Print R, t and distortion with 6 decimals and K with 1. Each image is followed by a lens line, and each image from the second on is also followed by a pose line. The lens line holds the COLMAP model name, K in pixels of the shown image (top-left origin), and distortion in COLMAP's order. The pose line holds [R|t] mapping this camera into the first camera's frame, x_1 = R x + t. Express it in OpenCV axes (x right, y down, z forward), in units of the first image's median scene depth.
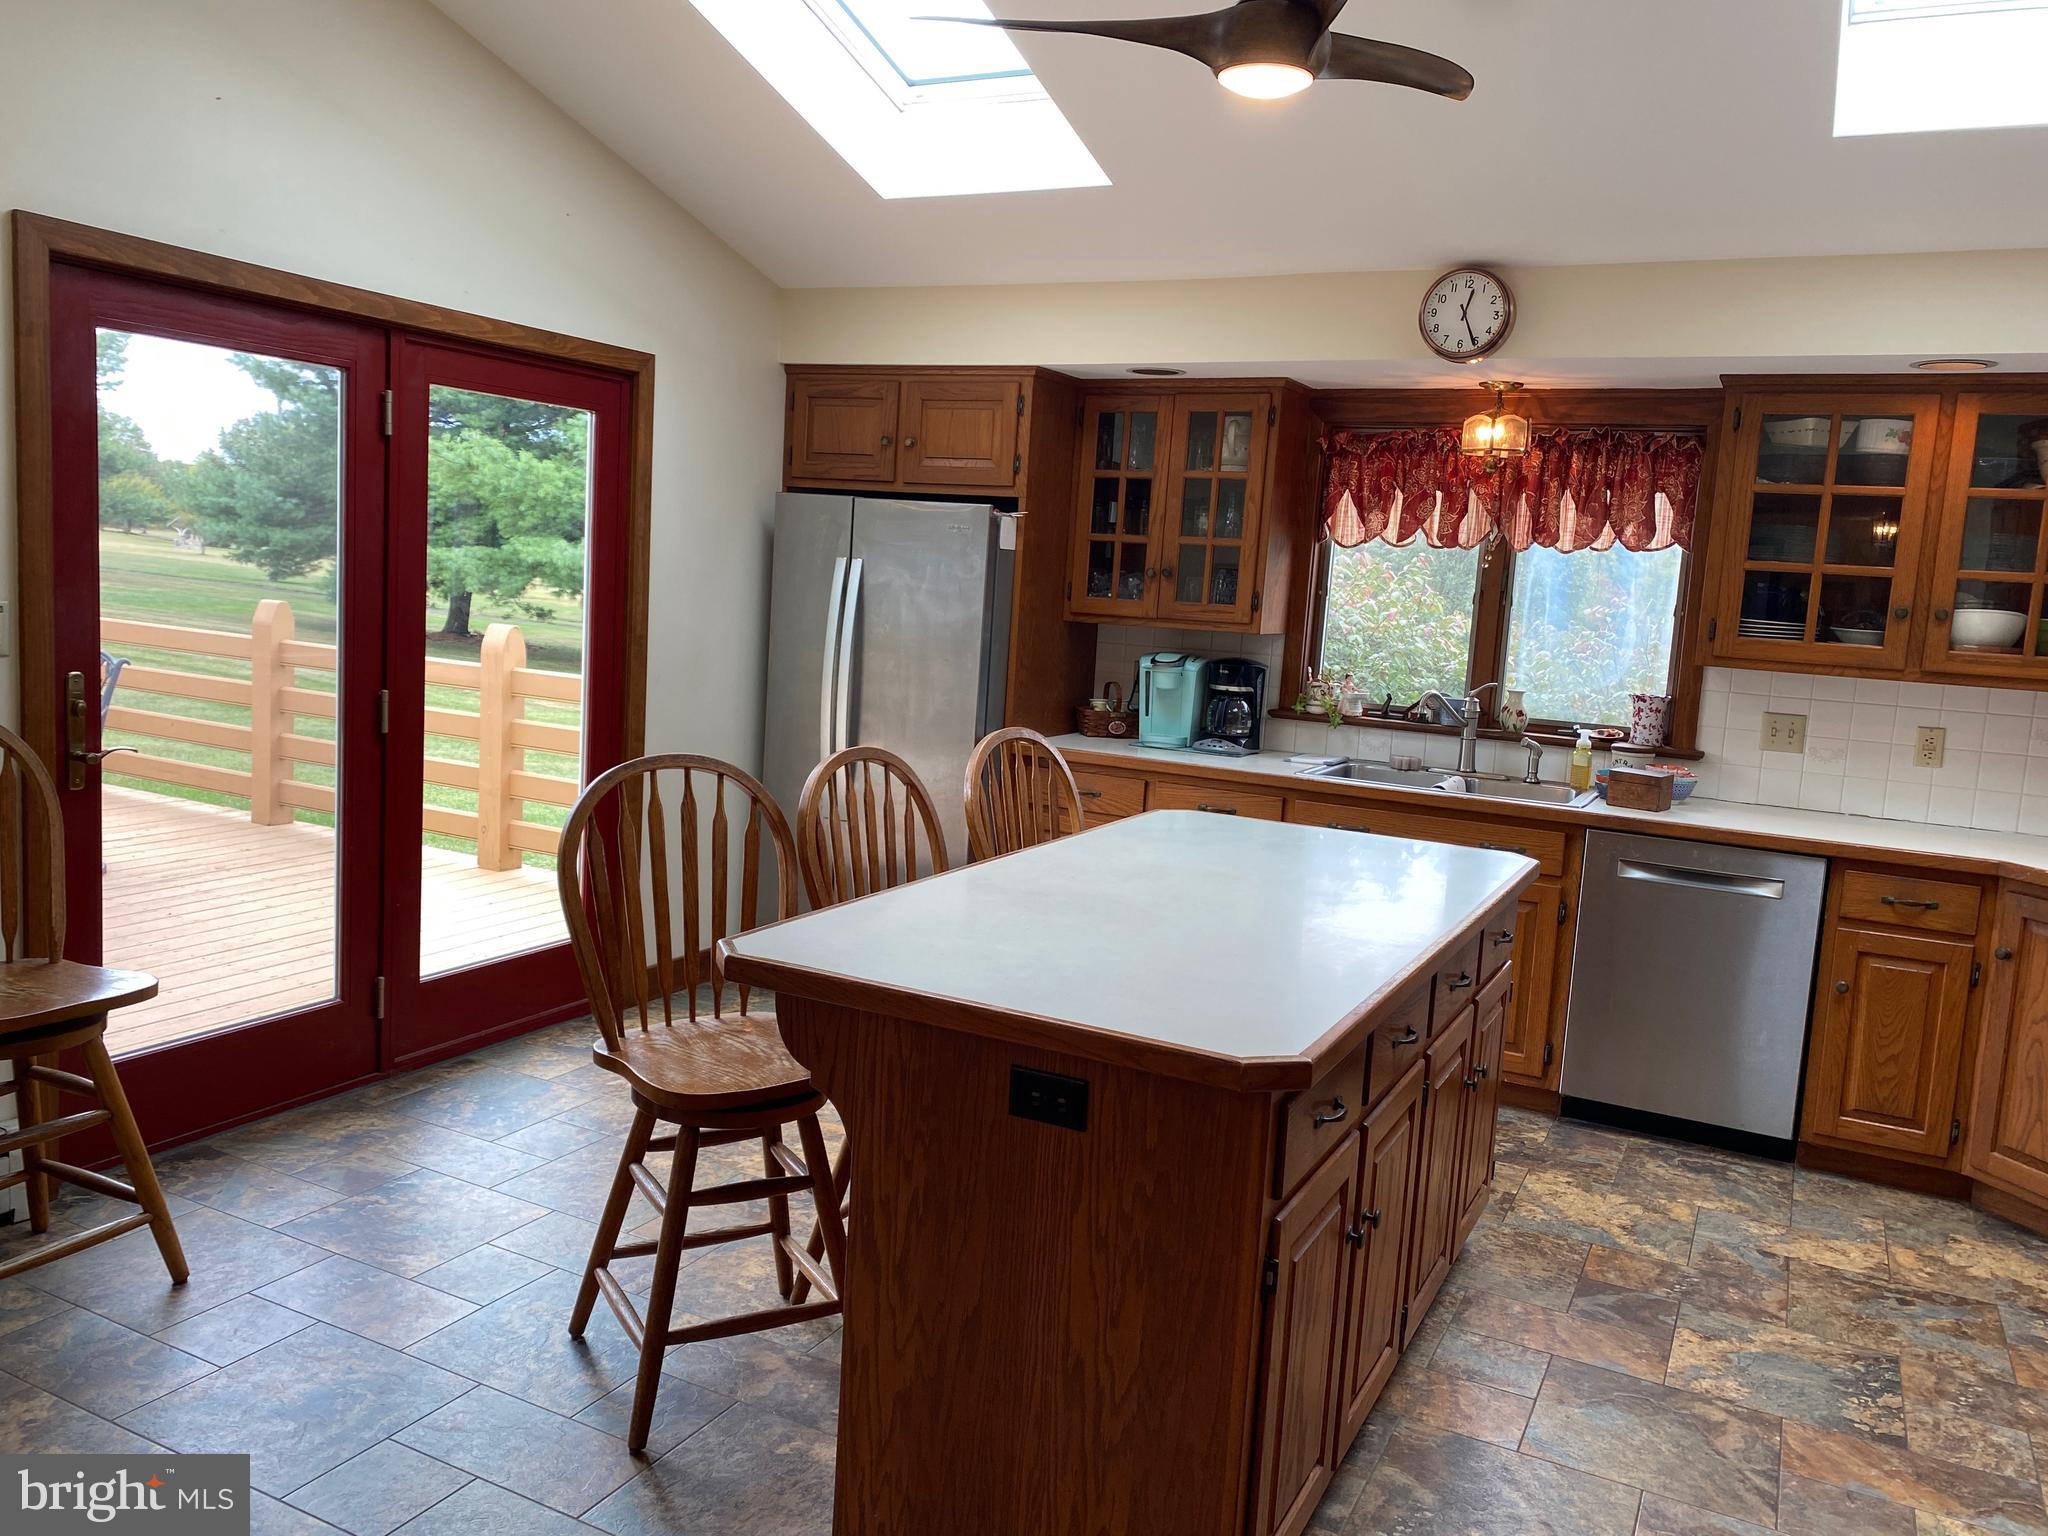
lens RADIAL K [[1556.8, 0, 1024.0], [0, 1556.8, 768.0], [0, 0, 1]] dist [0.078174, -0.083667]
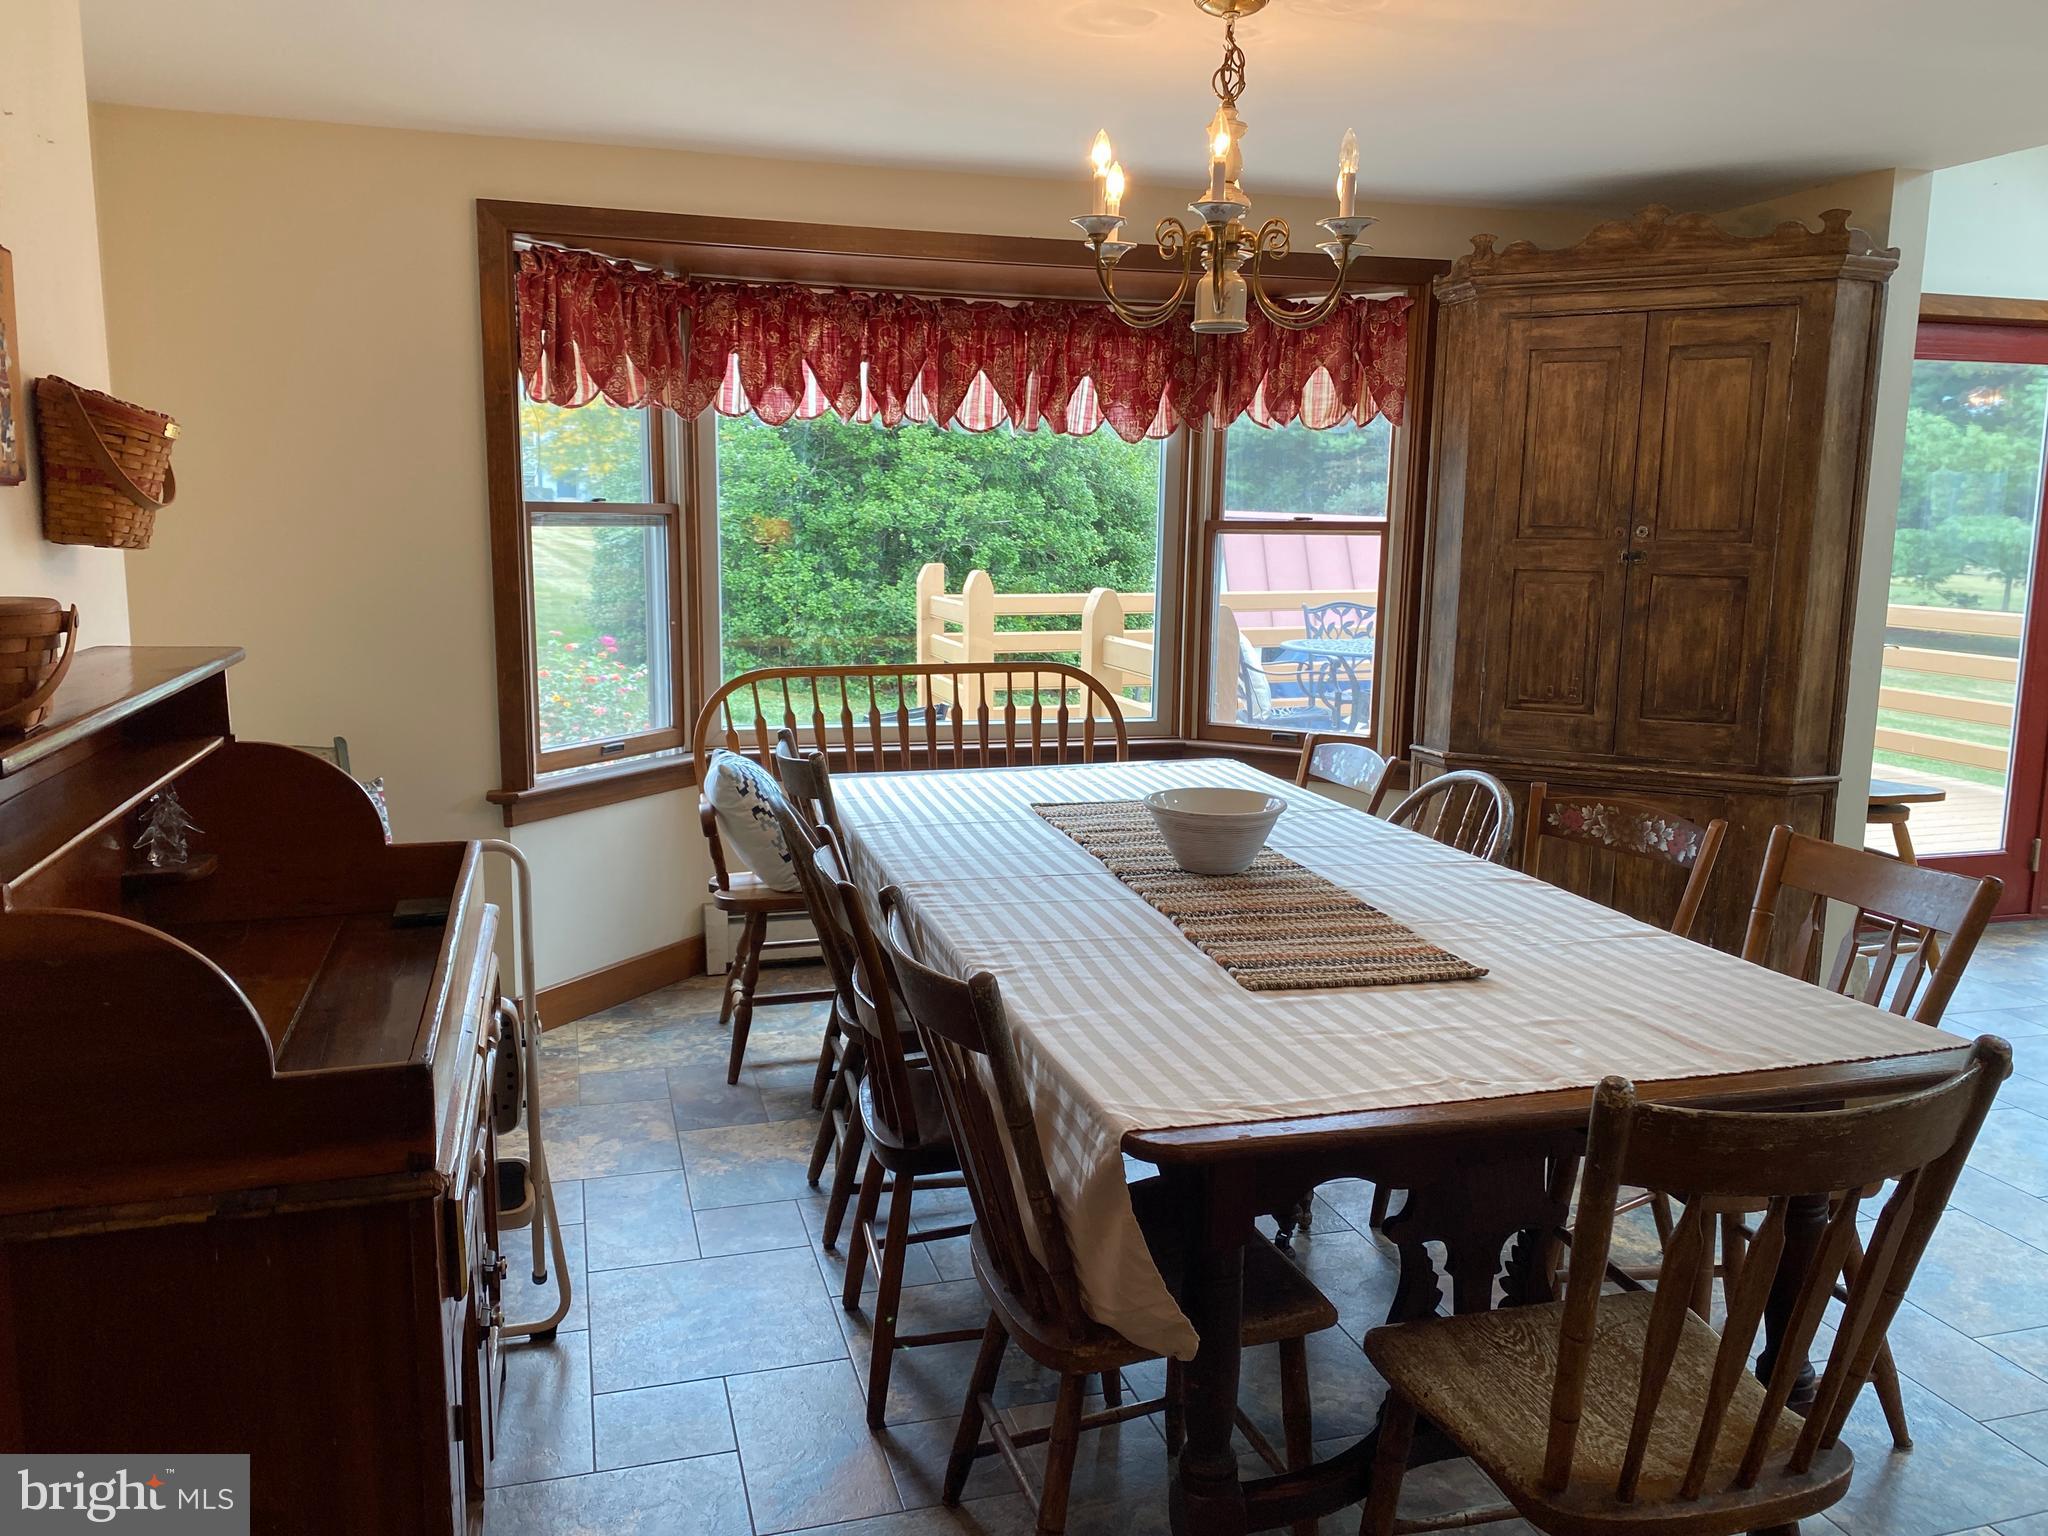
lens RADIAL K [[1590.6, 0, 1030.9], [0, 1590.6, 775.6], [0, 0, 1]] dist [0.075577, -0.087594]
pose [[0.697788, 0.067559, -0.713111, -0.039074], [-0.064422, 0.997427, 0.031457, 0.080644], [0.713401, 0.023989, 0.700345, -0.443721]]
